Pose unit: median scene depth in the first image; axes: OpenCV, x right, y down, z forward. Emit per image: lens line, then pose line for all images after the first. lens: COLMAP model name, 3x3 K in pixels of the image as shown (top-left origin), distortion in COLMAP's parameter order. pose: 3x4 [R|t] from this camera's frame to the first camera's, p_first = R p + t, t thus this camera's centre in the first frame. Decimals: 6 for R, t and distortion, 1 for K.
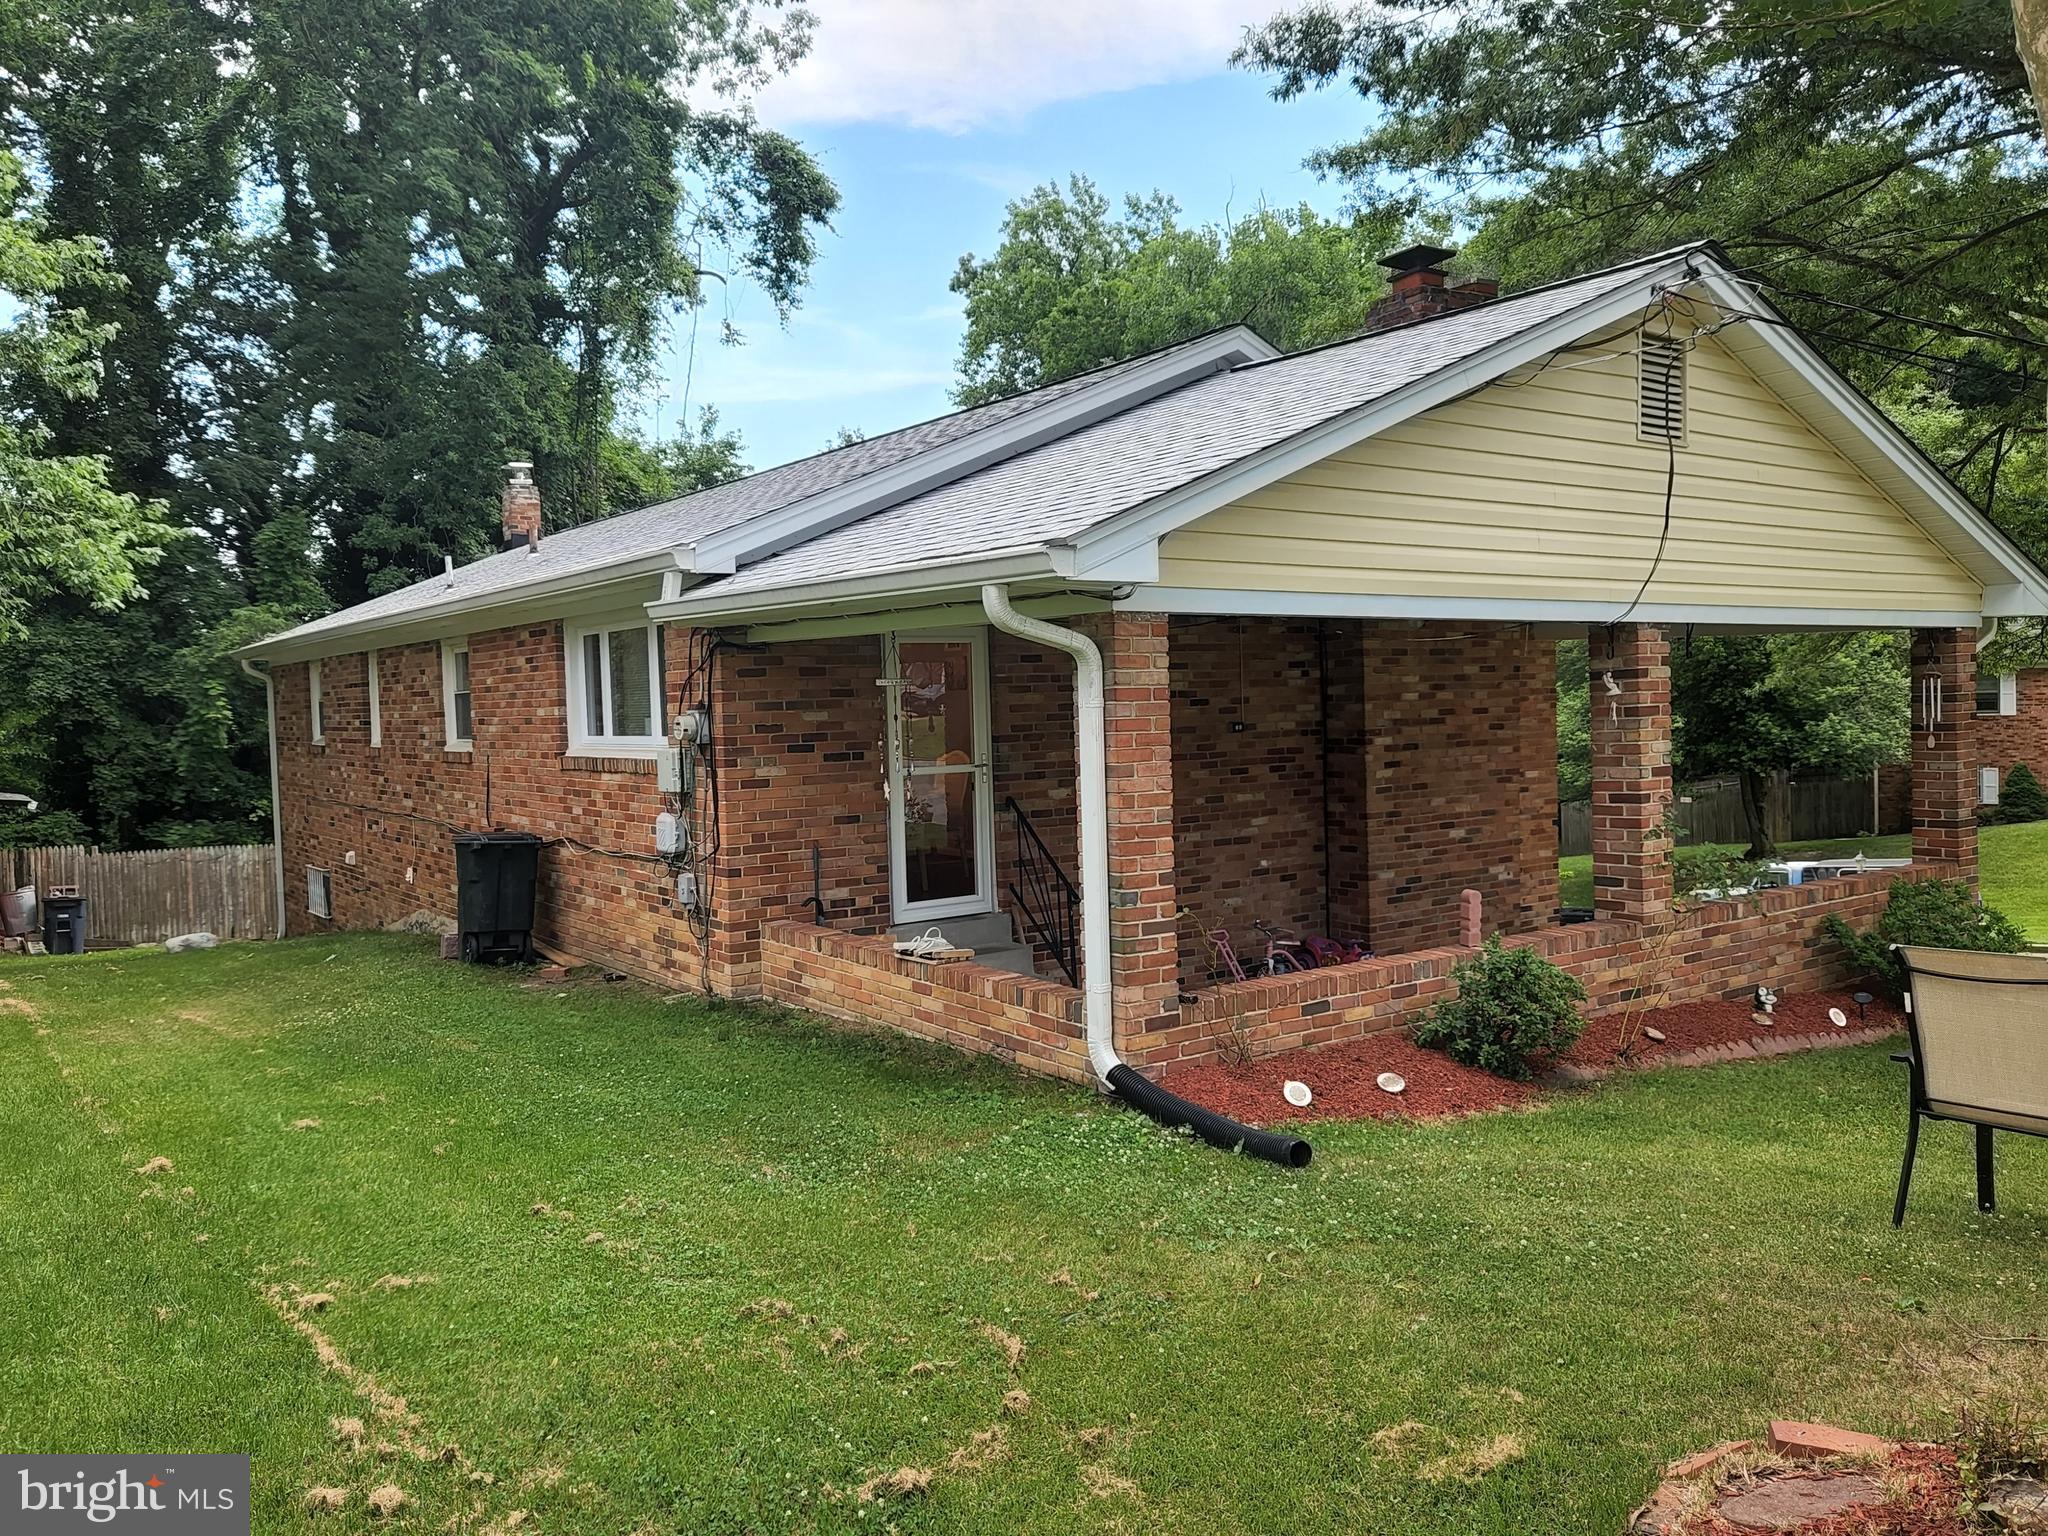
lens RADIAL K [[1519.4, 0, 1008.4], [0, 1519.4, 757.3], [0, 0, 1]] dist [0.070939, -0.048716]
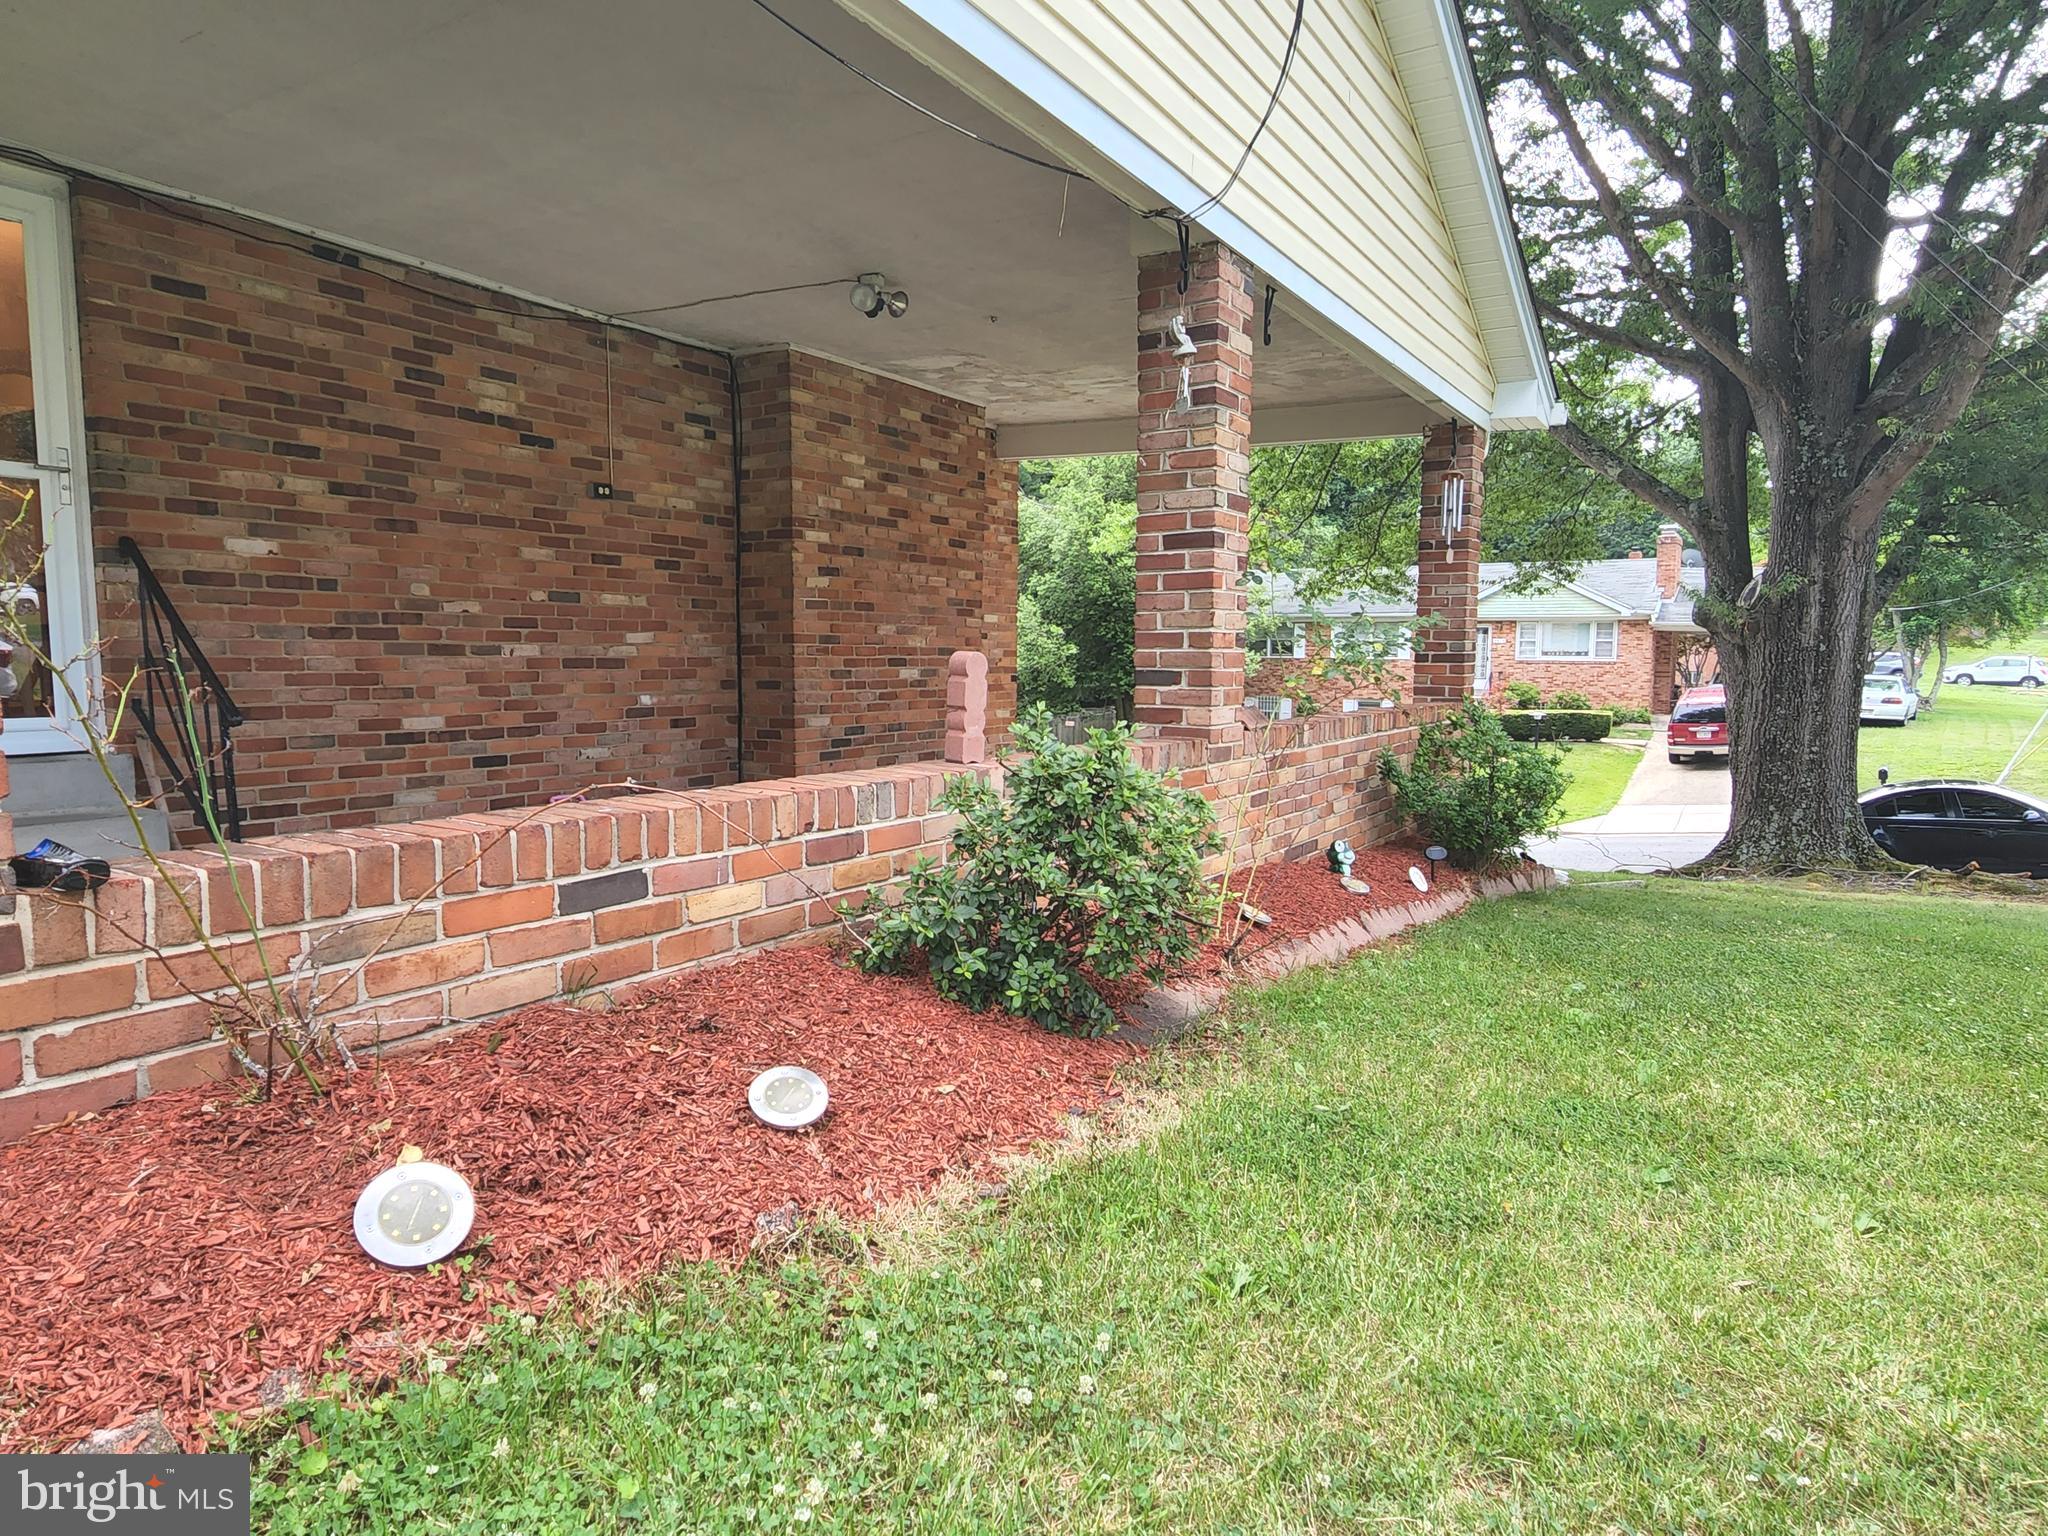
lens RADIAL K [[1254.0, 0, 1024.0], [0, 1254.0, 768.0], [0, 0, 1]] dist [0.005814, 0.000589]
pose [[0.922667, 0.000957, 0.385596, 0.104581], [-0.020205, 0.998743, 0.045868, 0.069449], [-0.385068, -0.050112, 0.921527, 0.399117]]
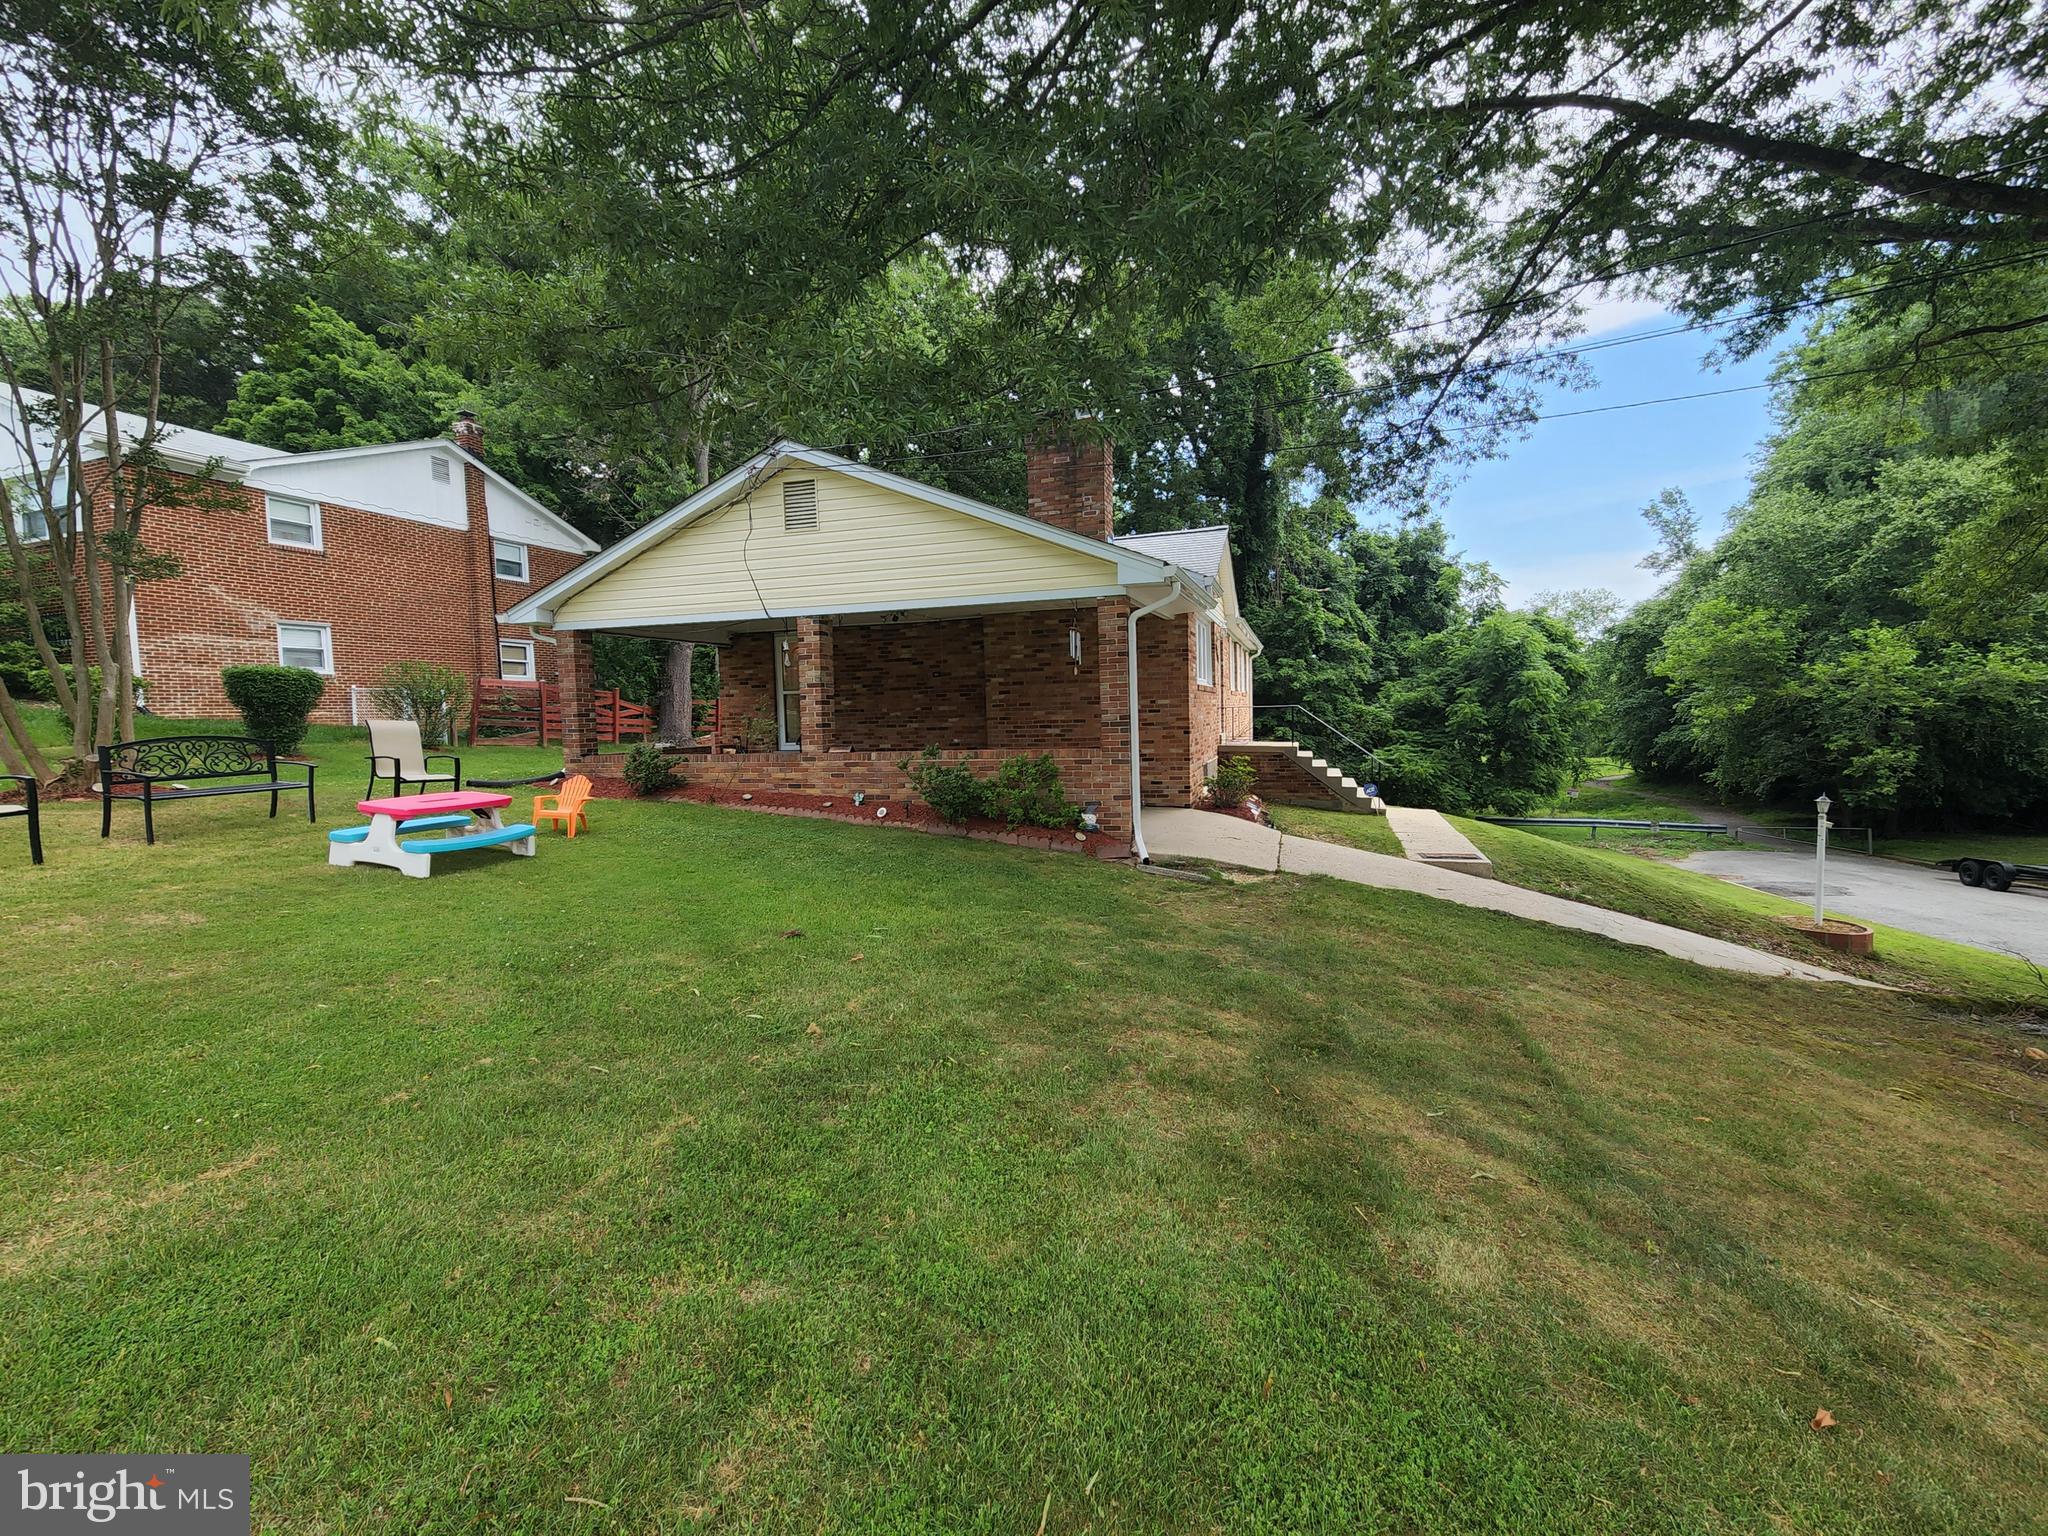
lens RADIAL K [[835.5, 0, 1033.0], [0, 835.5, 759.8], [0, 0, 1]] dist [-0.001070, -0.000363]
pose [[0.596460, 0.056759, -0.800633, 1.115895], [-0.022061, 0.998279, 0.054336, 0.031019], [0.802339, -0.014746, 0.596686, 0.396672]]
